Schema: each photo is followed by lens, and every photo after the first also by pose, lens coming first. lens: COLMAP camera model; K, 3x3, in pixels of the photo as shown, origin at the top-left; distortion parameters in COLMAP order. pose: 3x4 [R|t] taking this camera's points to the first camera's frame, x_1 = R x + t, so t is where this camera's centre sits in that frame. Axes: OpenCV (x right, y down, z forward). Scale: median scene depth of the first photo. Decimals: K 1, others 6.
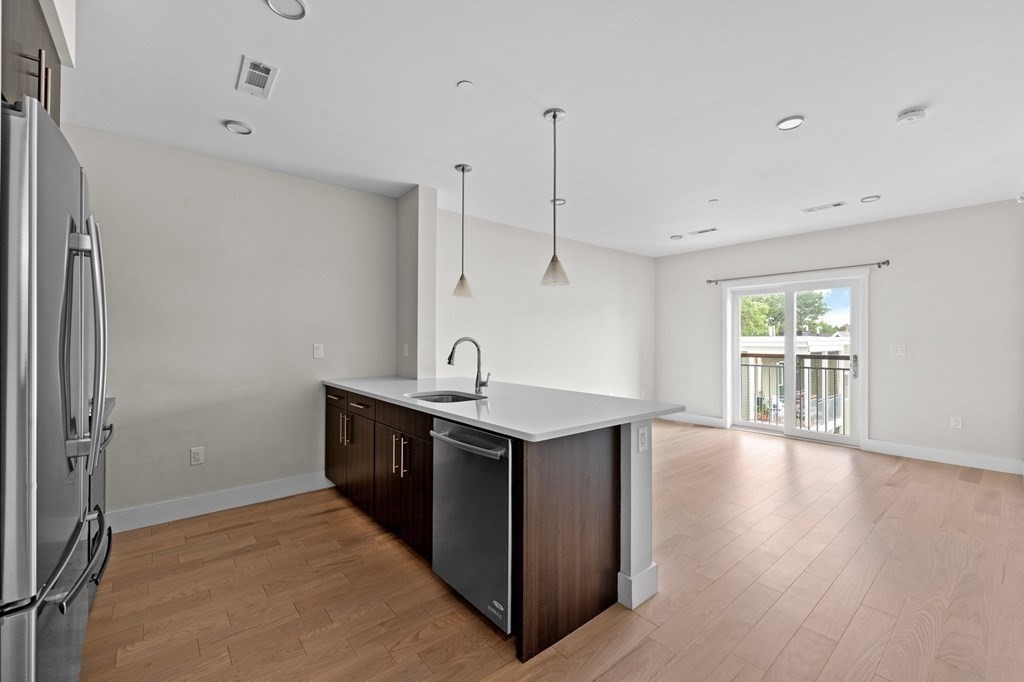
lens RADIAL K [[418.3, 0, 512.2], [0, 418.3, 340.1], [0, 0, 1]] dist [-0.000894, -0.000053]
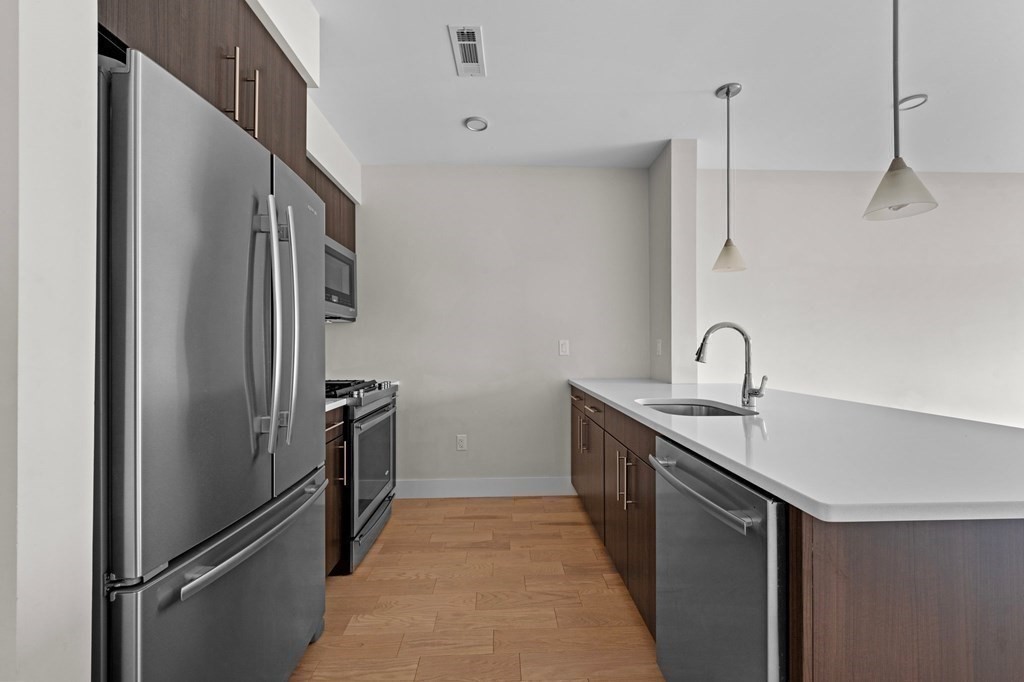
lens RADIAL K [[418.3, 0, 518.0], [0, 418.3, 344.3], [0, 0, 1]] dist [-0.000894, -0.000053]
pose [[0.793602, -0.008011, -0.608384, 0.030345], [0.005004, 0.999965, -0.006640, 0.026641], [0.608416, 0.002225, 0.793615, 0.212840]]
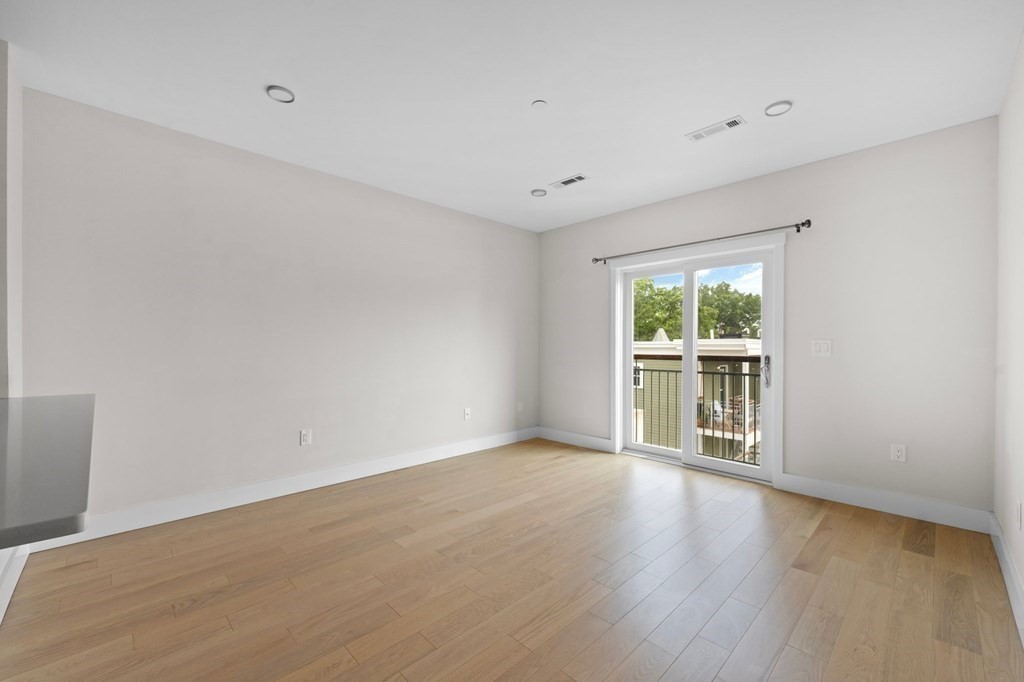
lens RADIAL K [[418.3, 0, 511.6], [0, 418.3, 348.2], [0, 0, 1]] dist [-0.000894, -0.000053]
pose [[0.996535, -0.000029, 0.083174, 0.481118], [-0.000612, 0.999970, 0.007674, 0.027197], [-0.083172, -0.007698, 0.996506, 0.477121]]
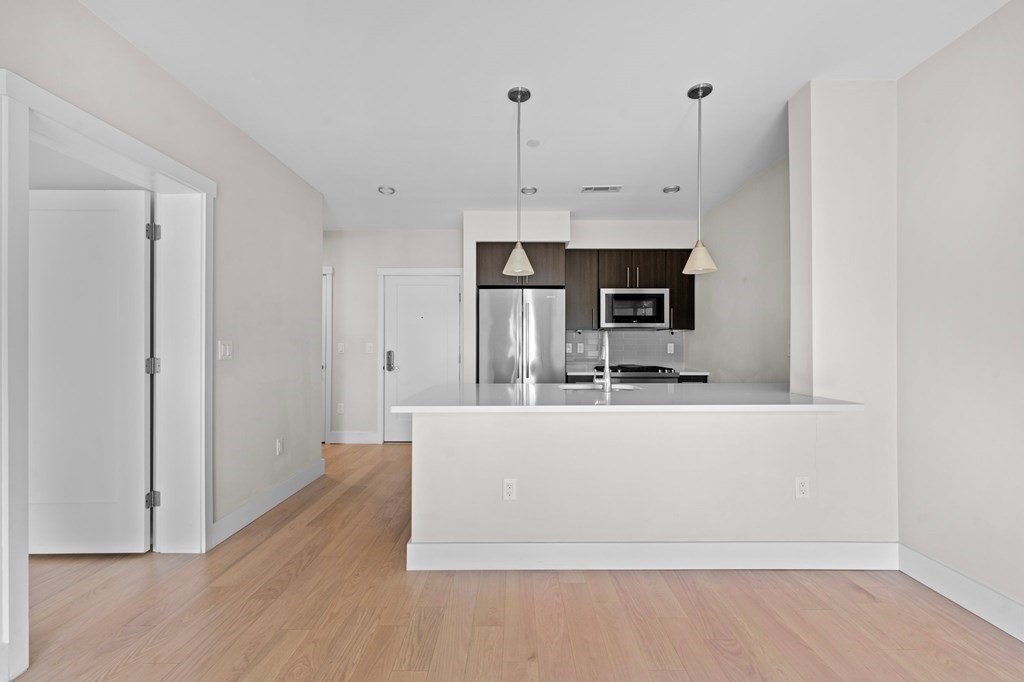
lens RADIAL K [[418.3, 0, 515.7], [0, 418.3, 346.3], [0, 0, 1]] dist [-0.000894, -0.000053]
pose [[-0.639898, -0.007177, -0.768426, 0.630988], [-0.002600, 0.999971, -0.007175, 0.031582], [0.768455, -0.002593, -0.639898, 1.217702]]
